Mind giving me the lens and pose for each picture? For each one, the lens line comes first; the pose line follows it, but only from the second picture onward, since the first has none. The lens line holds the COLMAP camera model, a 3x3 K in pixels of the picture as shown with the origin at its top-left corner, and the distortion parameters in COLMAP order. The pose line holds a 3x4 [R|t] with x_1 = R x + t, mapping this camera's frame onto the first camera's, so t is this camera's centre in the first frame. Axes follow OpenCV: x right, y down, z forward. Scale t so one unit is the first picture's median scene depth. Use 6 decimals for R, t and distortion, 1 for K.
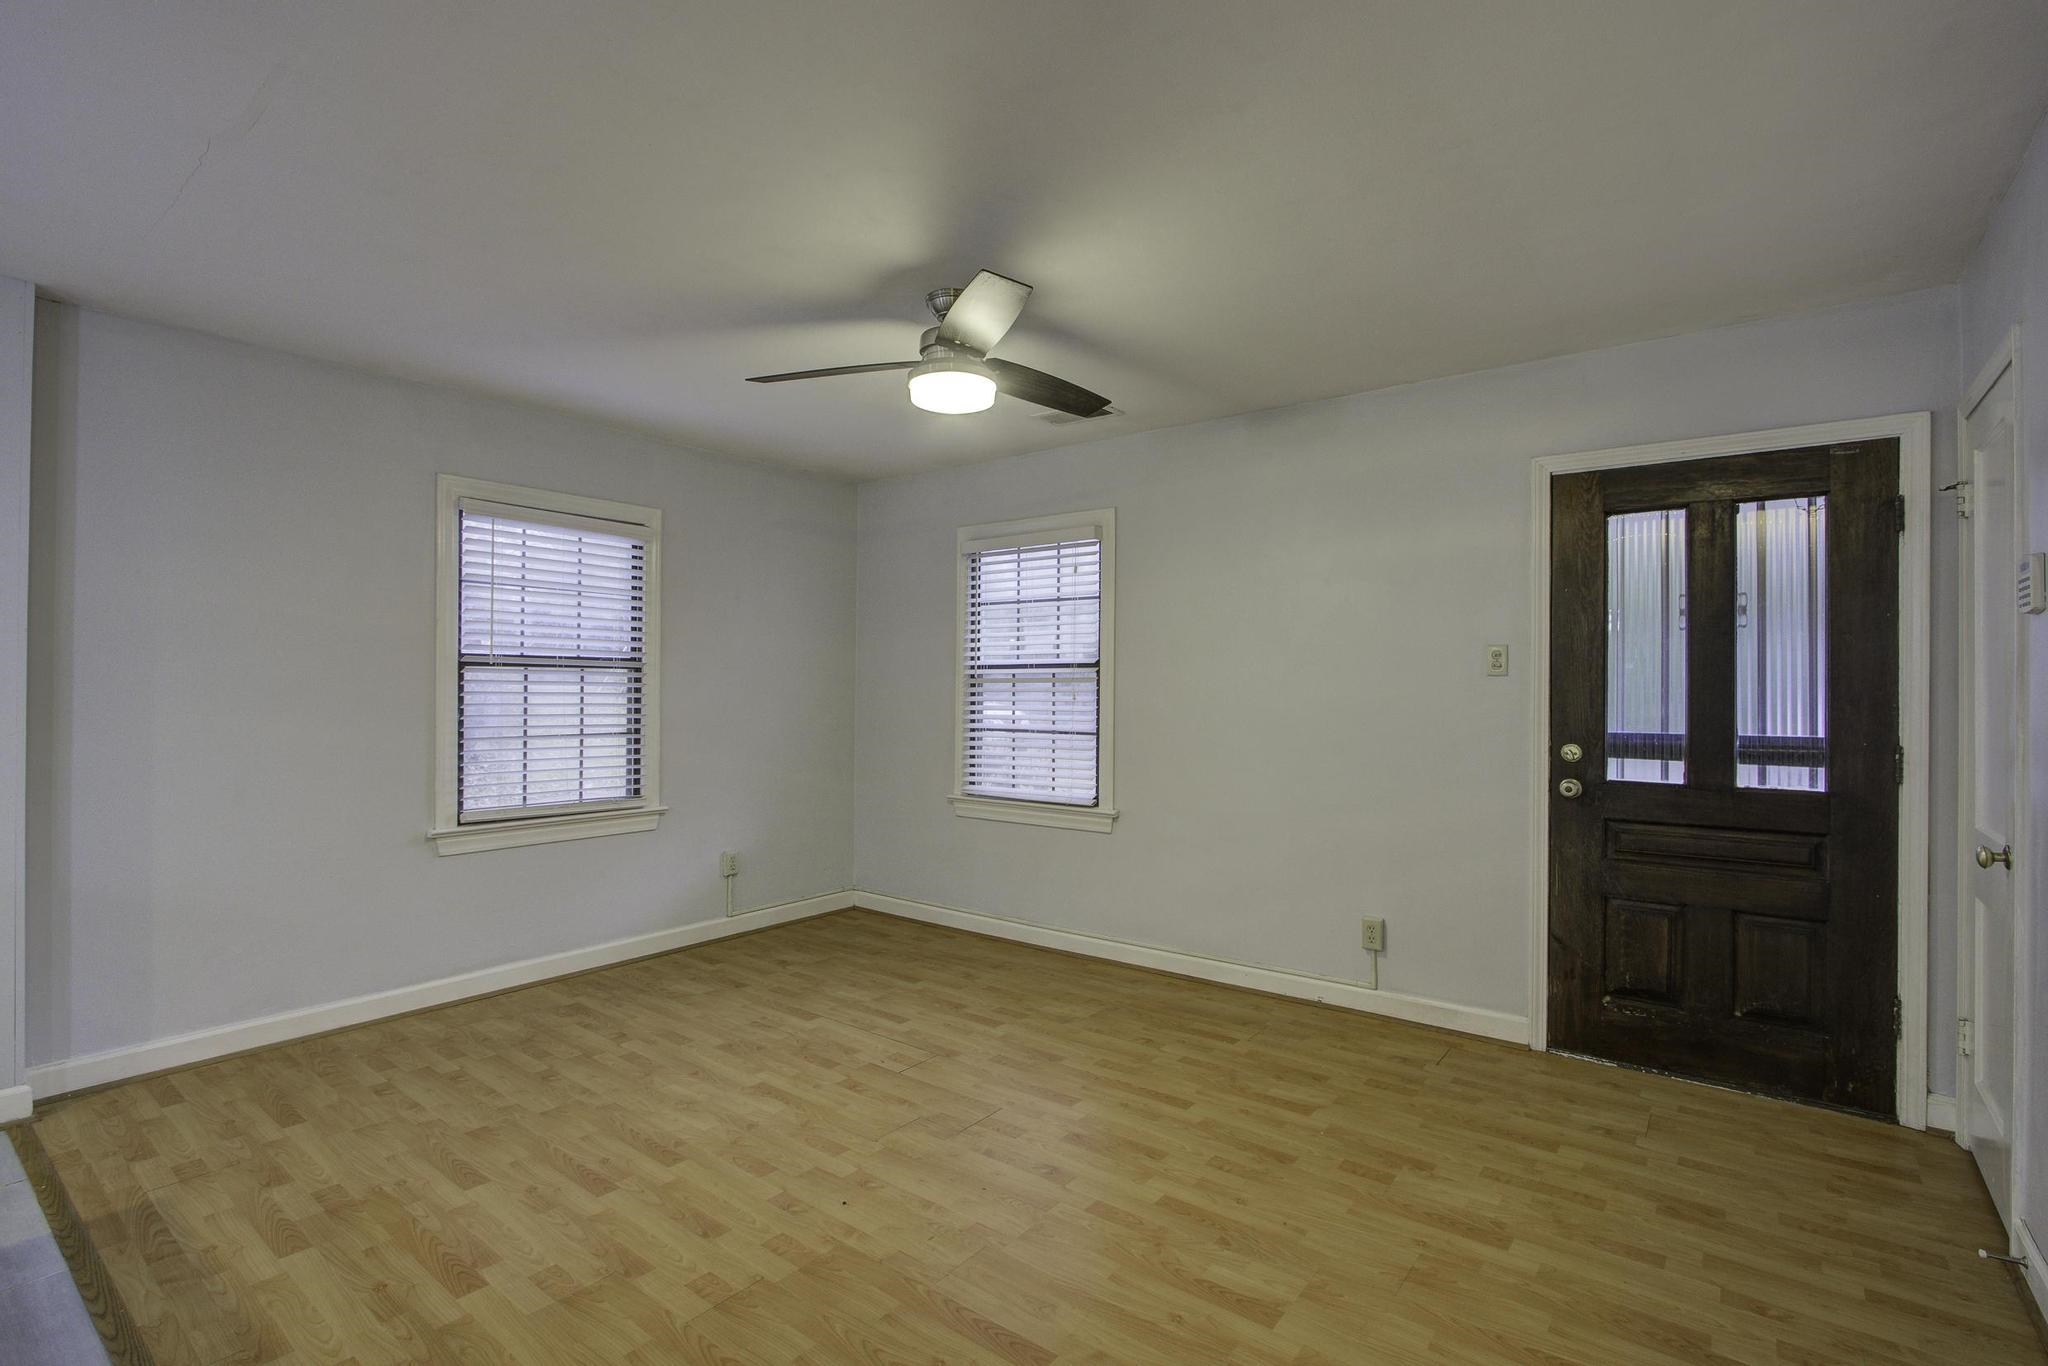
lens RADIAL K [[941.7, 0, 1030.4], [0, 941.7, 672.5], [0, 0, 1]] dist [-0.021925, 0.004240]
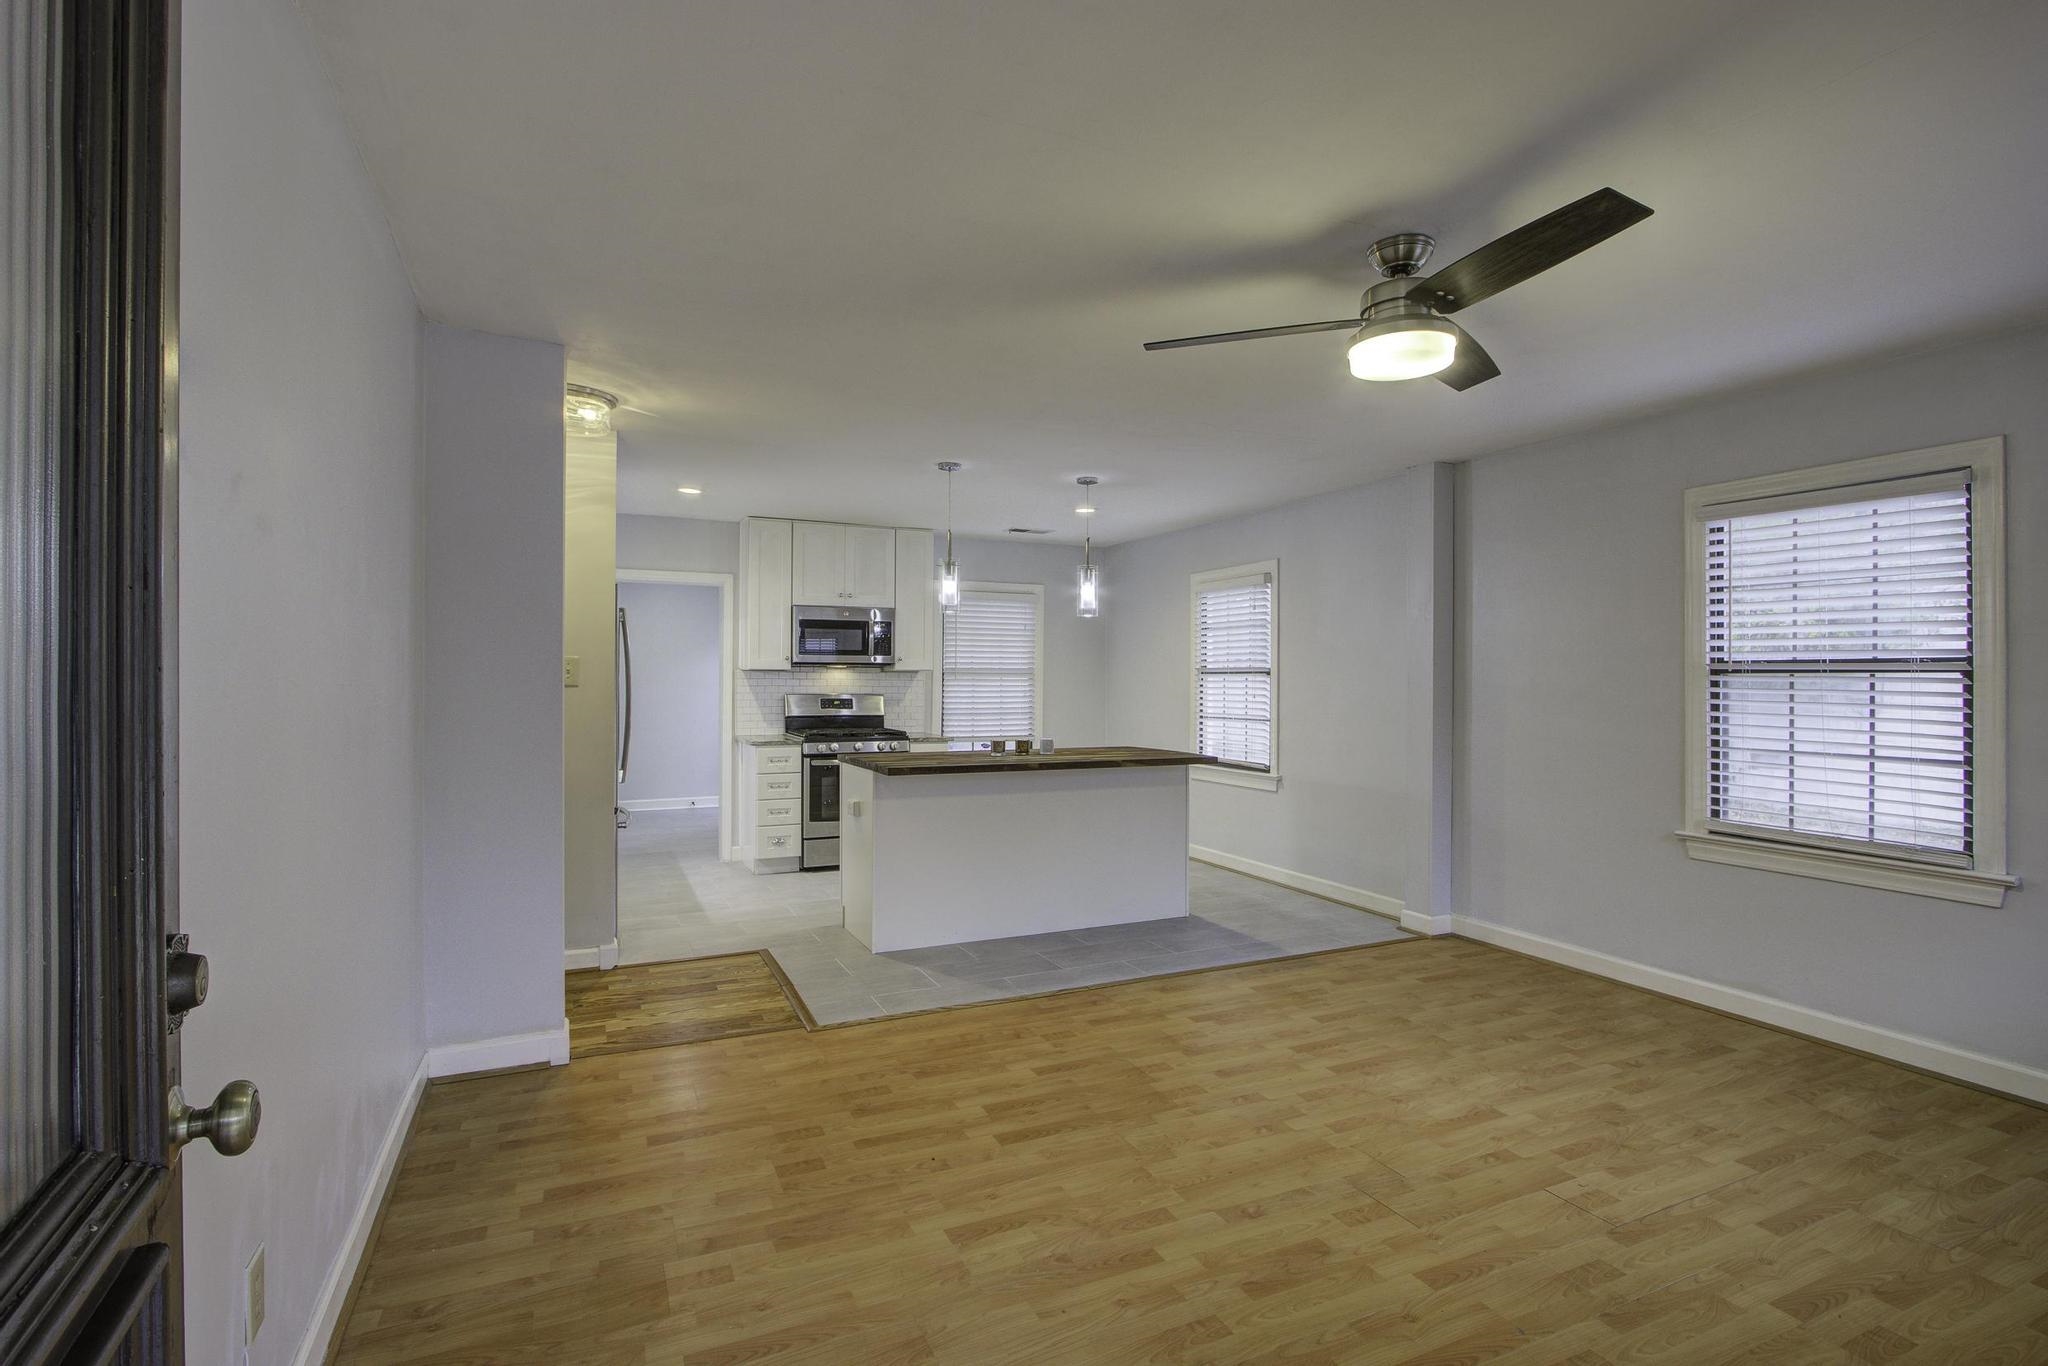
lens RADIAL K [[941.7, 0, 1002.3], [0, 941.7, 683.5], [0, 0, 1]] dist [-0.021925, 0.004240]
pose [[-0.471029, -0.004212, -0.882108, 0.726453], [0.003365, 0.999973, -0.006571, 0.008835], [0.882111, -0.006063, -0.471002, 0.928007]]
